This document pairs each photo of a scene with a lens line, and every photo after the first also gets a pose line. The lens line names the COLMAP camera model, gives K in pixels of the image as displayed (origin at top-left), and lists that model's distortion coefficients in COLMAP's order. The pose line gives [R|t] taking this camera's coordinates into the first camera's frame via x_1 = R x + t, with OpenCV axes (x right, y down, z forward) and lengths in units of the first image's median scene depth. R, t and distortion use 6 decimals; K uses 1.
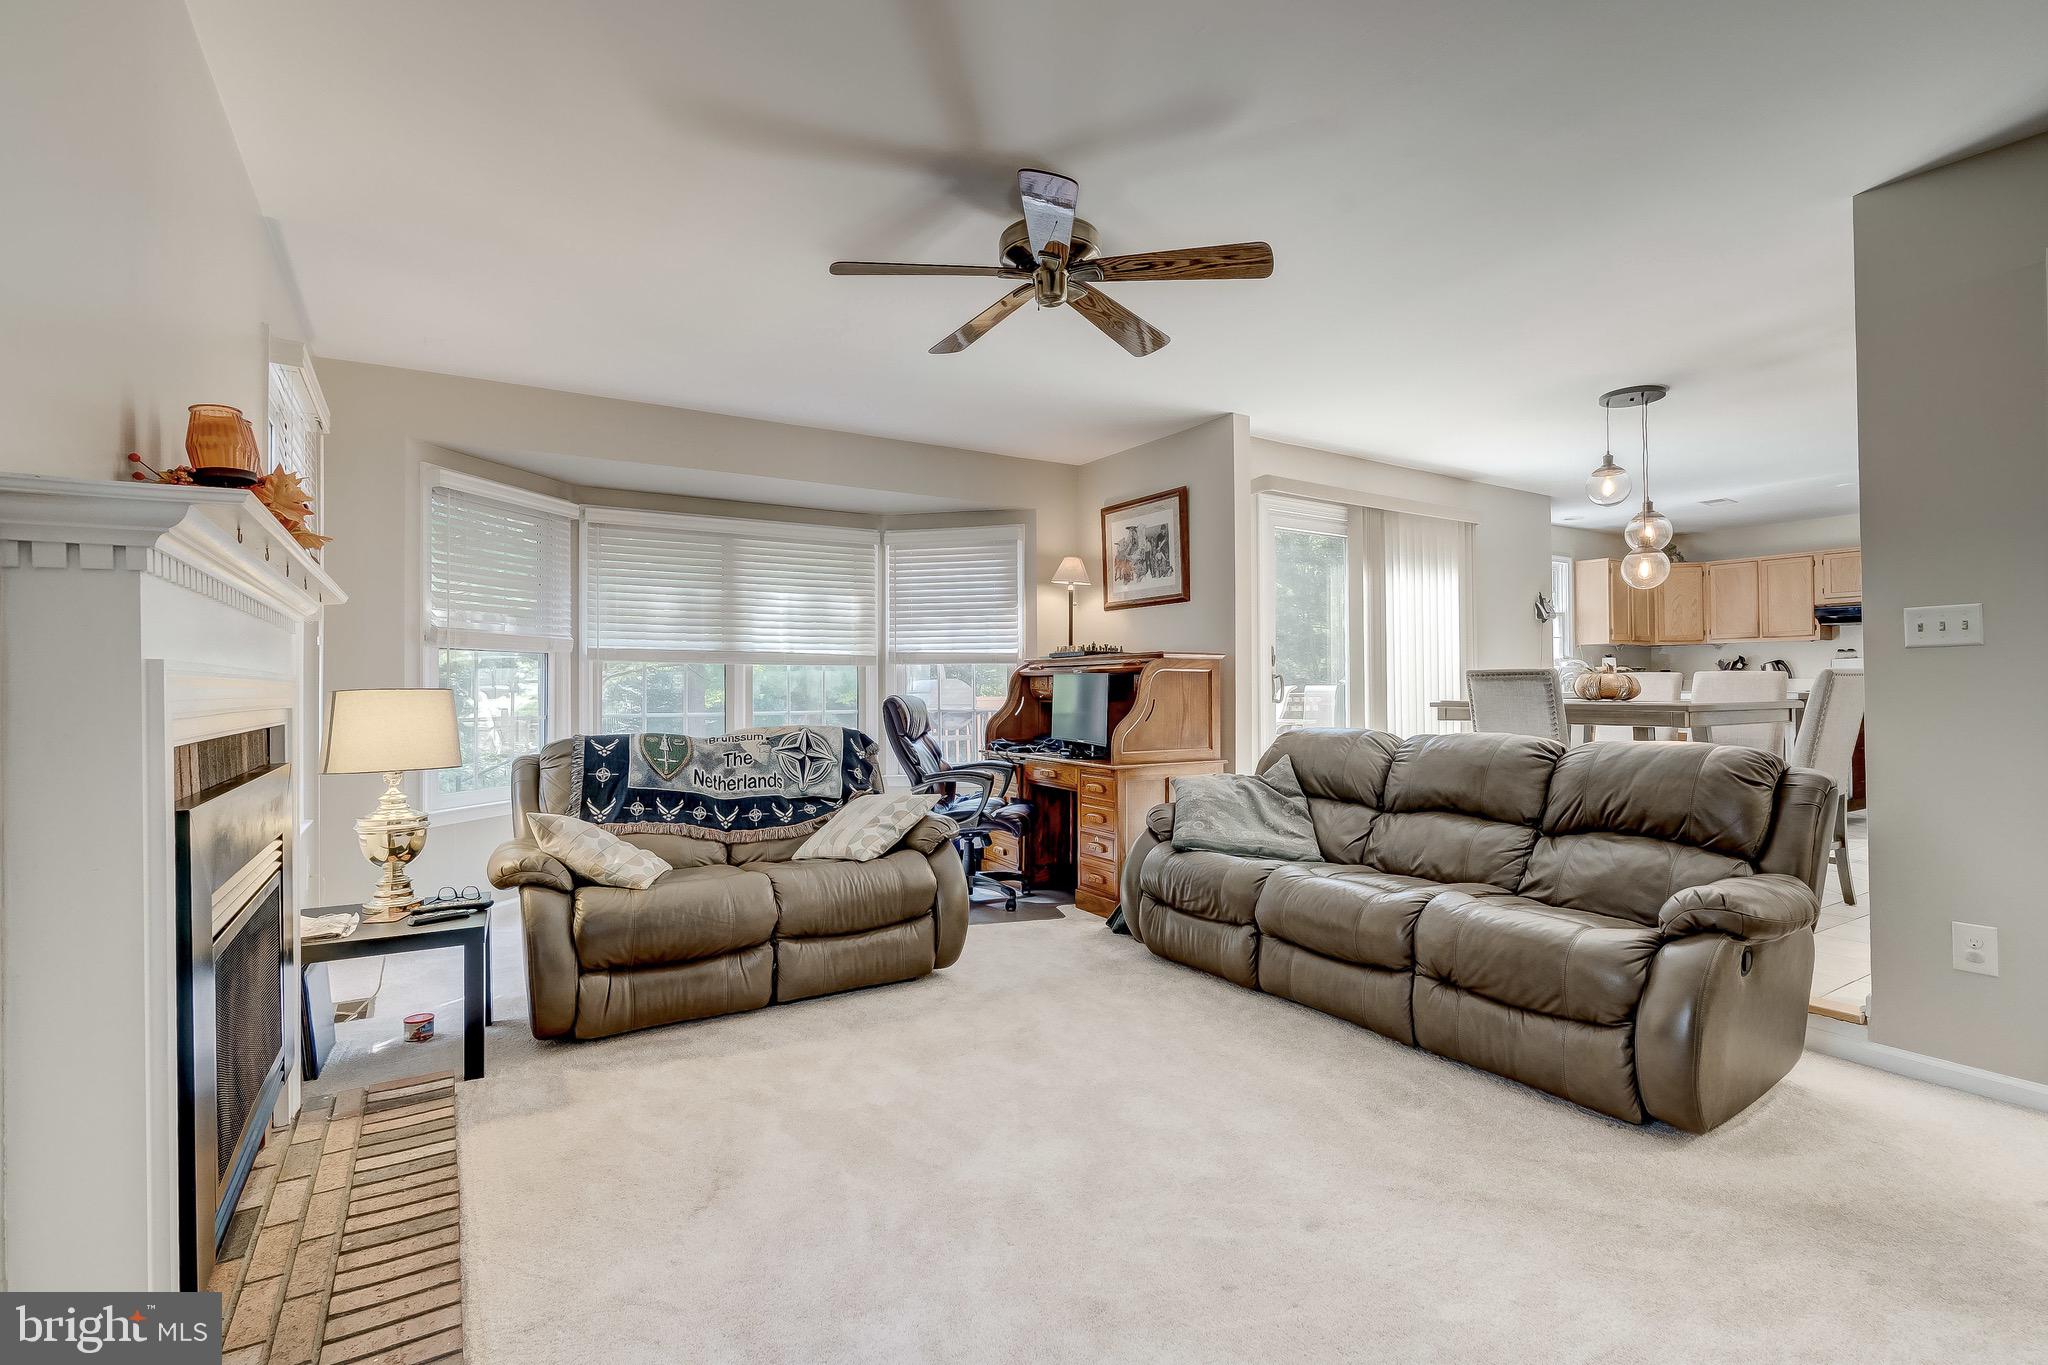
lens RADIAL K [[937.1, 0, 1016.6], [0, 937.1, 680.5], [0, 0, 1]] dist [-0.004083, 0.002429]
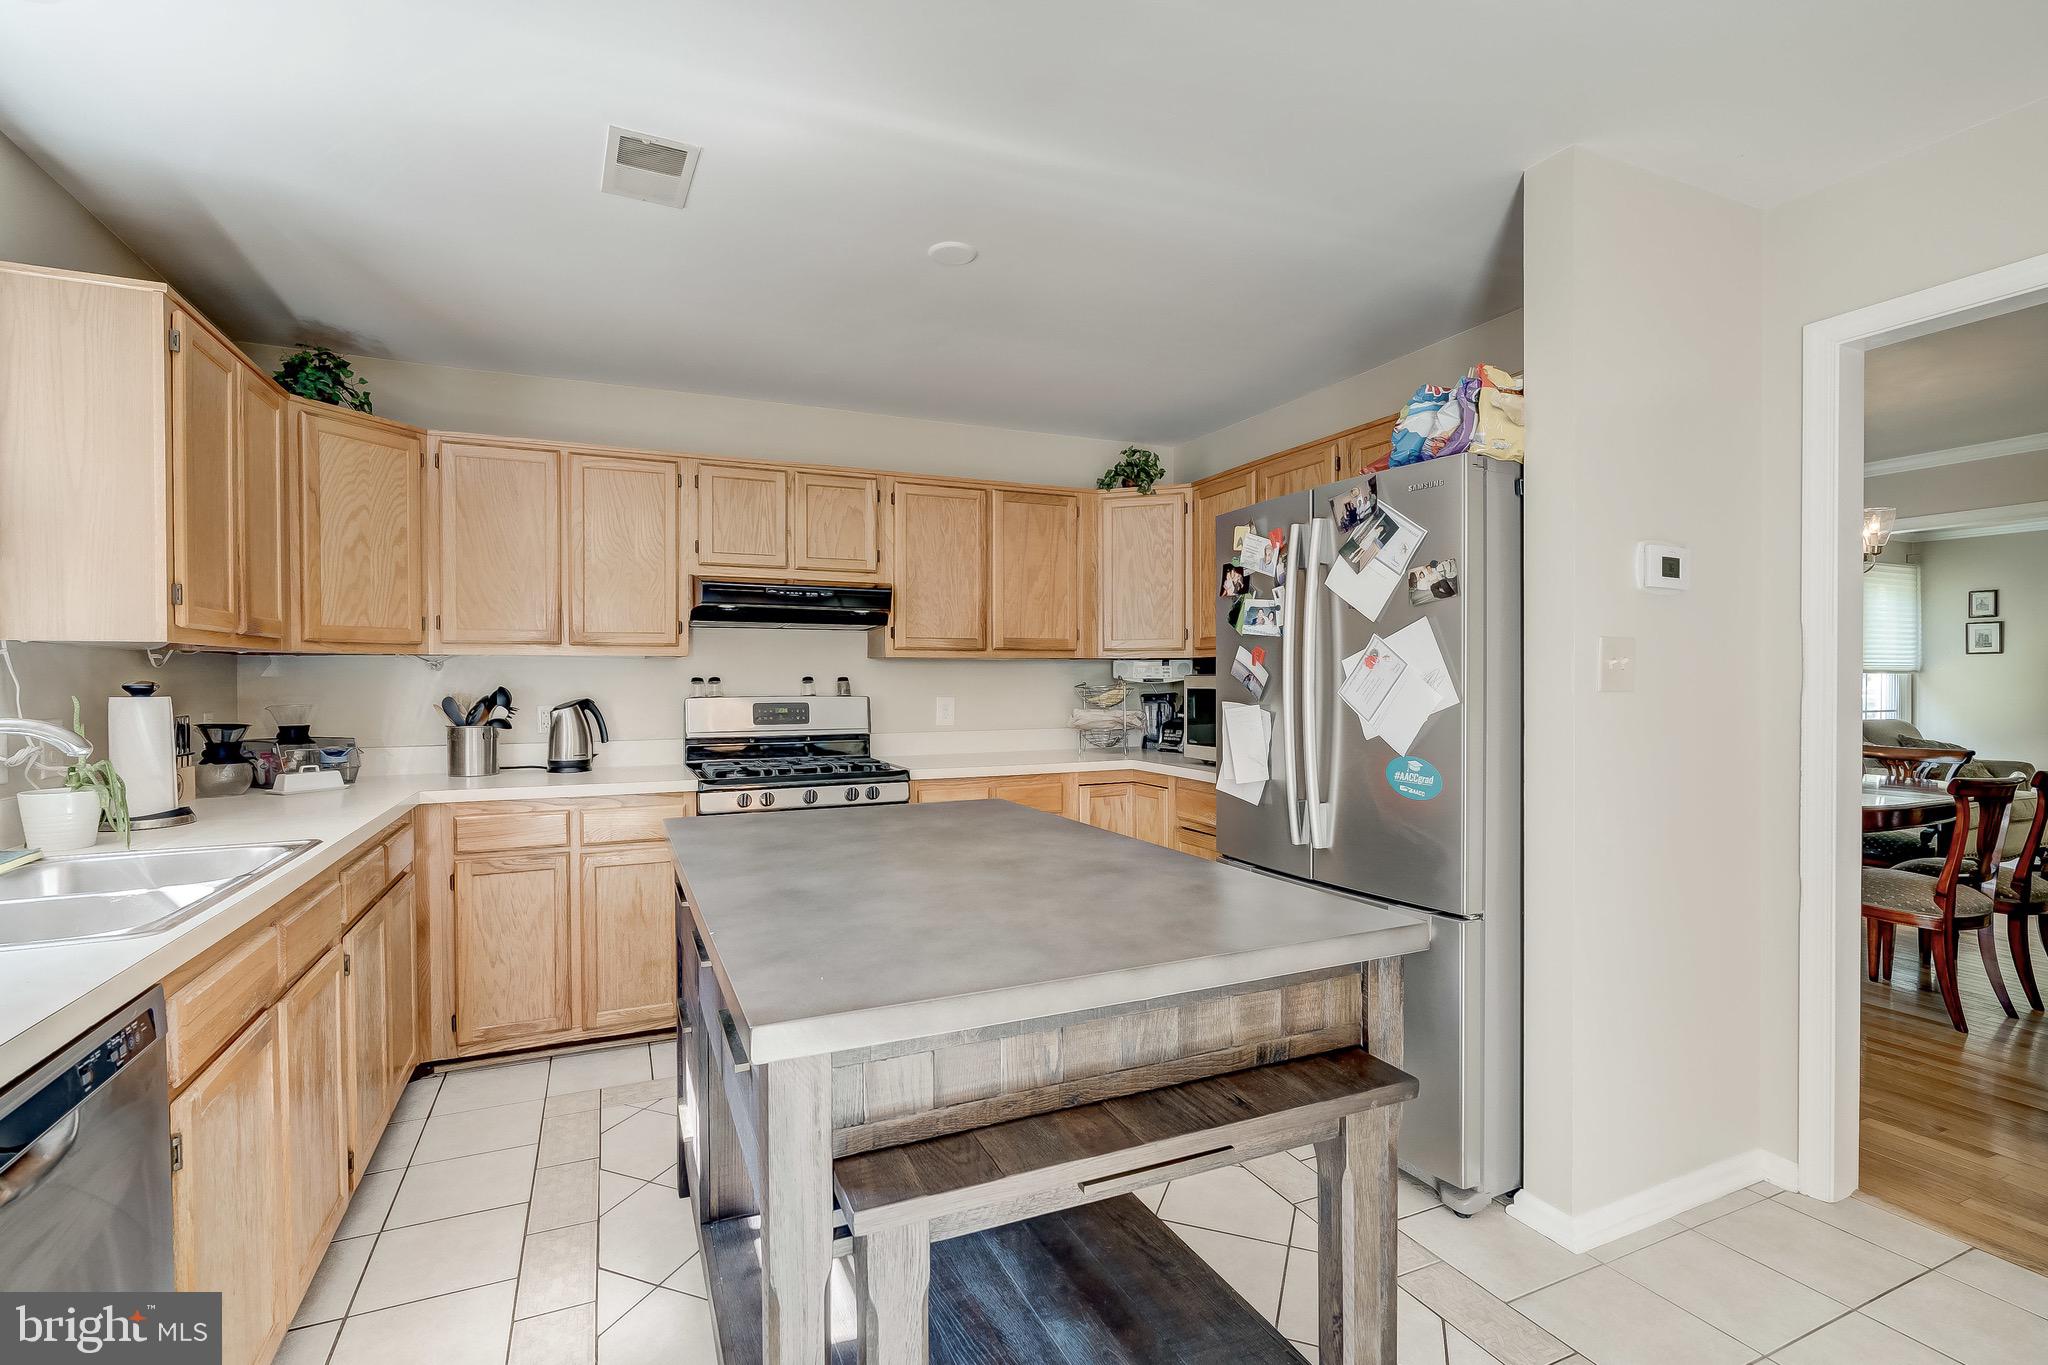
lens RADIAL K [[937.1, 0, 1022.5], [0, 937.1, 684.9], [0, 0, 1]] dist [-0.004083, 0.002429]
pose [[0.142835, 0.004257, 0.989737, 0.842301], [-0.005936, 0.999976, -0.003444, -0.056200], [-0.989729, -0.005384, 0.142857, 1.471280]]
